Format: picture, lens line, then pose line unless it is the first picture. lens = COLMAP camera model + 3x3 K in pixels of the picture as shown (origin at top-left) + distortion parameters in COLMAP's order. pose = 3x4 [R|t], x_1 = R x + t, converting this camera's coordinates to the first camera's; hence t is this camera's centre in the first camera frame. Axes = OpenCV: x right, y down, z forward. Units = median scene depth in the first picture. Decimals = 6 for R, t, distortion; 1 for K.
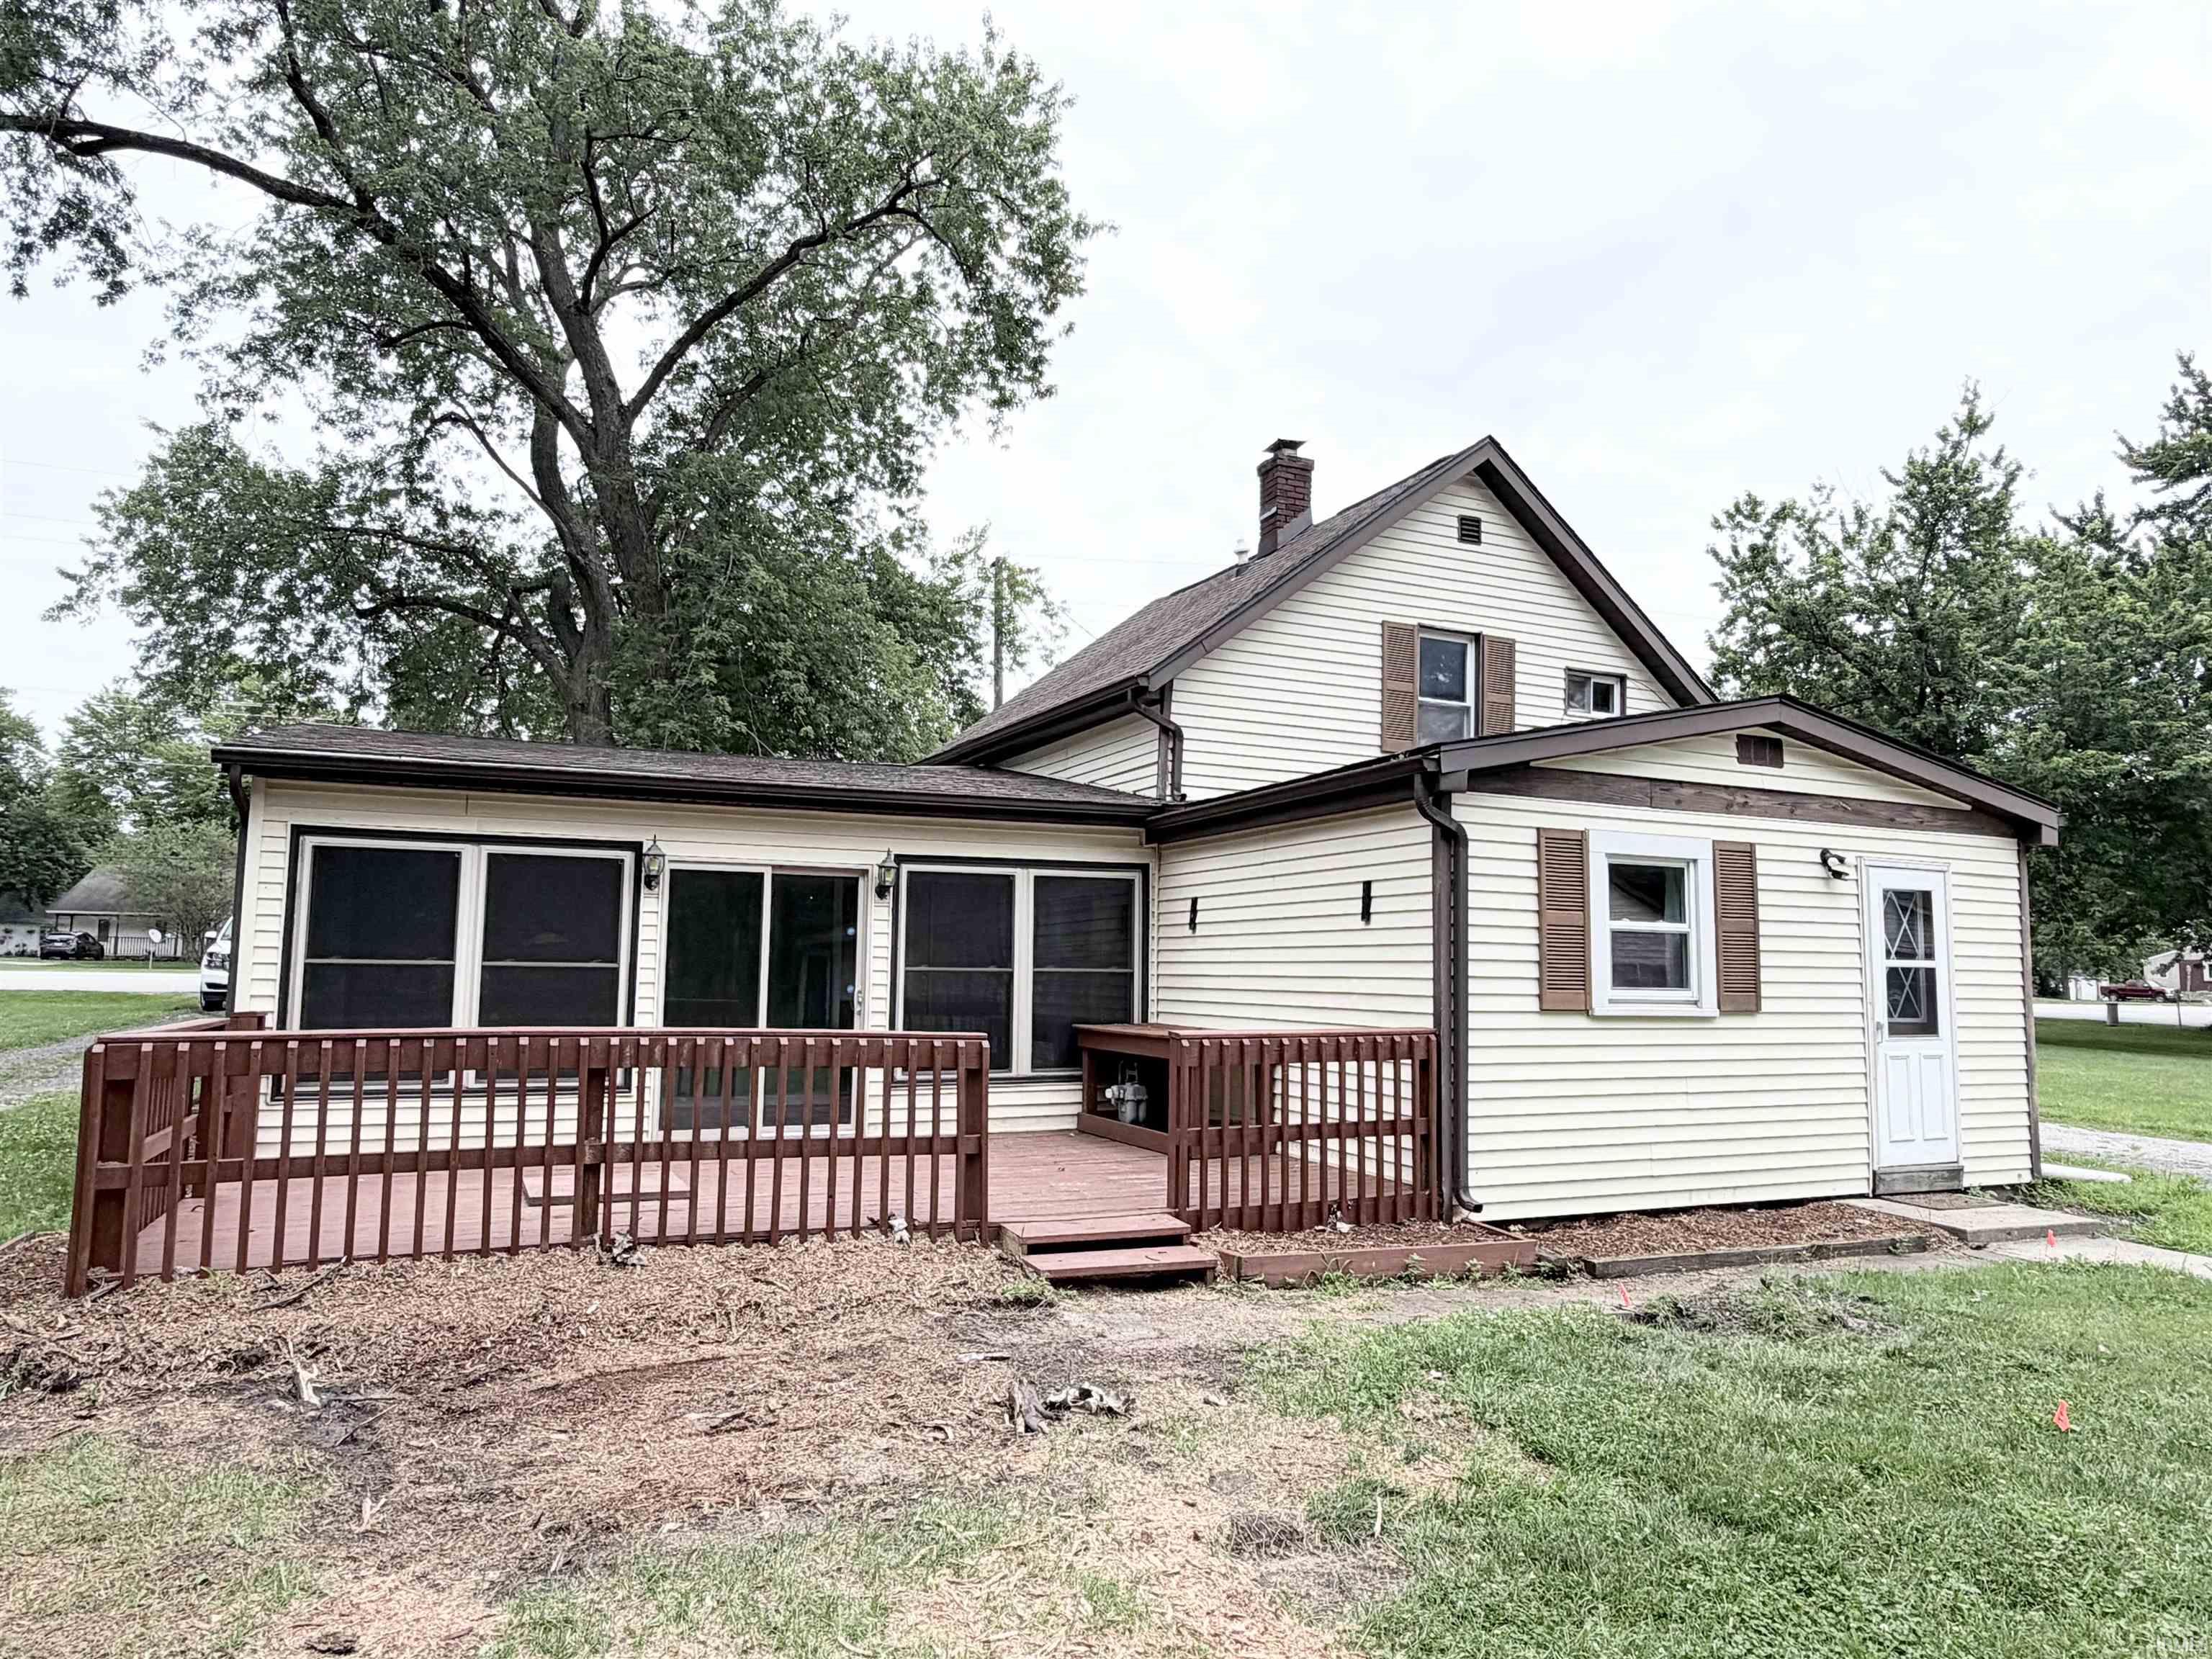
lens RADIAL K [[1393.1, 0, 1098.4], [0, 1393.1, 850.1], [0, 0, 1]] dist [0.008845, 0.000007]
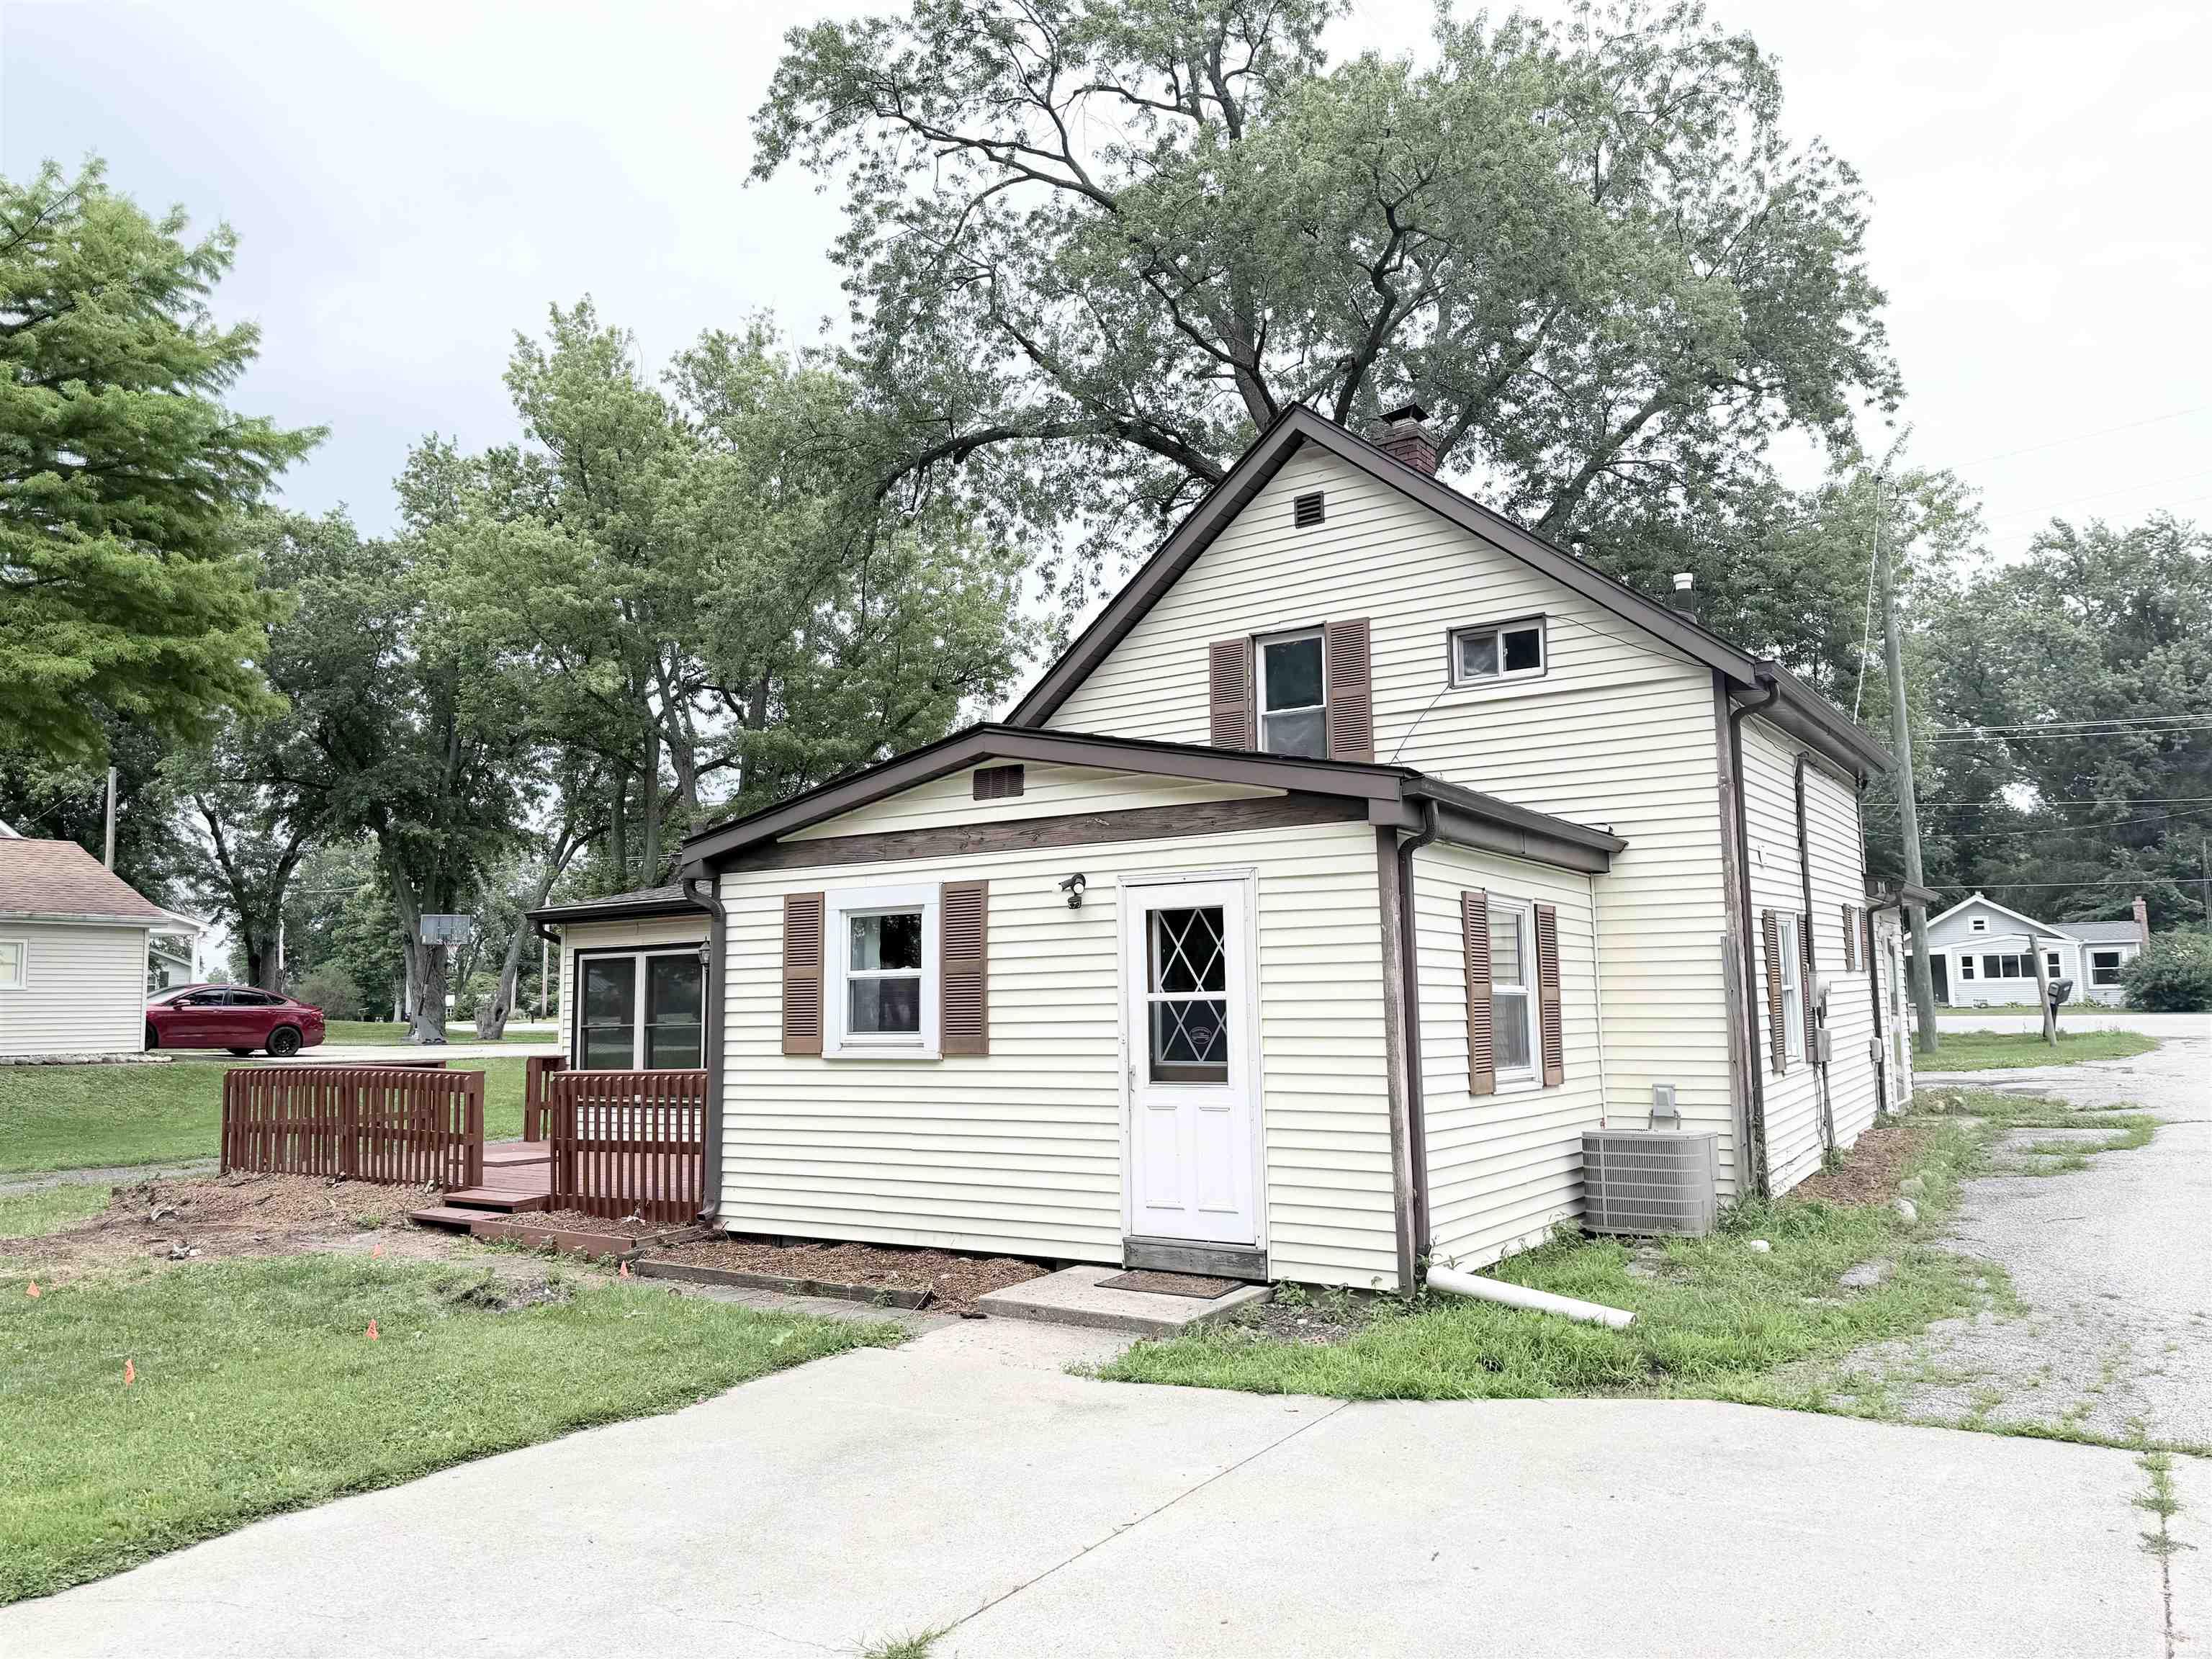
lens RADIAL K [[1583.9, 0, 1105.5], [0, 1583.9, 815.2], [0, 0, 1]] dist [0.047161, -0.002418]
pose [[0.526960, -0.126887, -0.840365, 1.471220], [0.098805, 0.991234, -0.087710, 0.056284], [0.844127, -0.036813, 0.534878, 0.491048]]
